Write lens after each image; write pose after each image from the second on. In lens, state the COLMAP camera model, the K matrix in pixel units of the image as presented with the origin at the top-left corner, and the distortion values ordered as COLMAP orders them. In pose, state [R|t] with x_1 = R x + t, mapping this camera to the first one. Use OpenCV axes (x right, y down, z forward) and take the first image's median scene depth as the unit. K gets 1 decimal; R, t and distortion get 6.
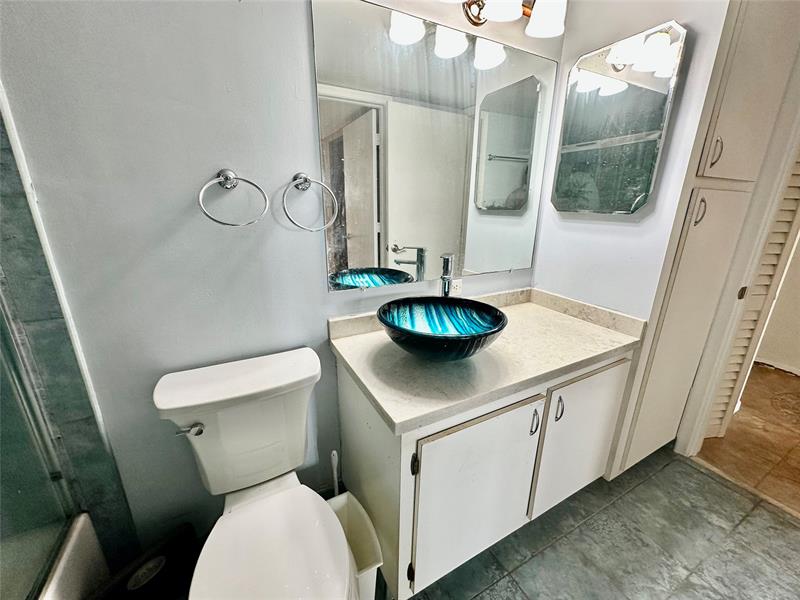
lens RADIAL K [[320.1, 0, 400.0], [0, 320.1, 300.0], [0, 0, 1]] dist [-0.000732, 0.000857]
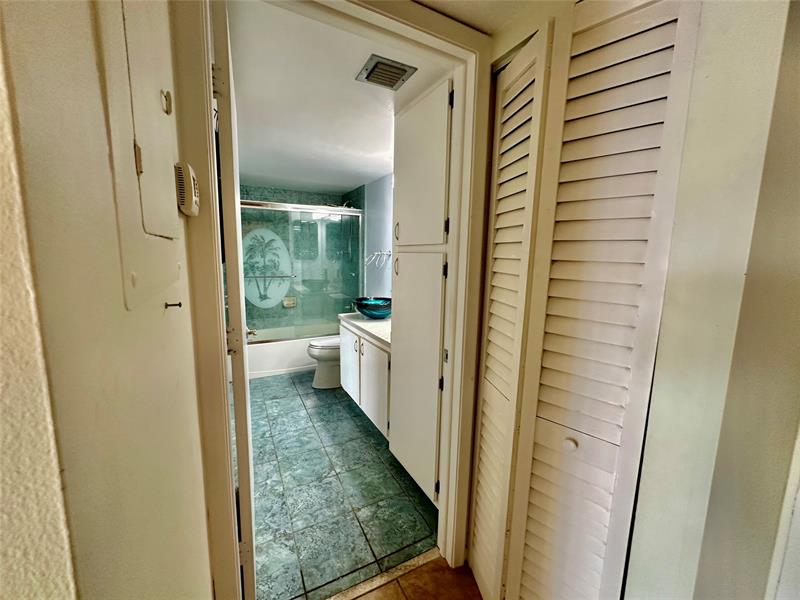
lens RADIAL K [[320.1, 0, 400.0], [0, 320.1, 300.0], [0, 0, 1]] dist [-0.000732, 0.000857]
pose [[-0.004111, 0.126032, -0.992018, 2.241721], [-0.308263, 0.943555, 0.121153, -0.279530], [0.951292, 0.306300, 0.034972, 0.895492]]
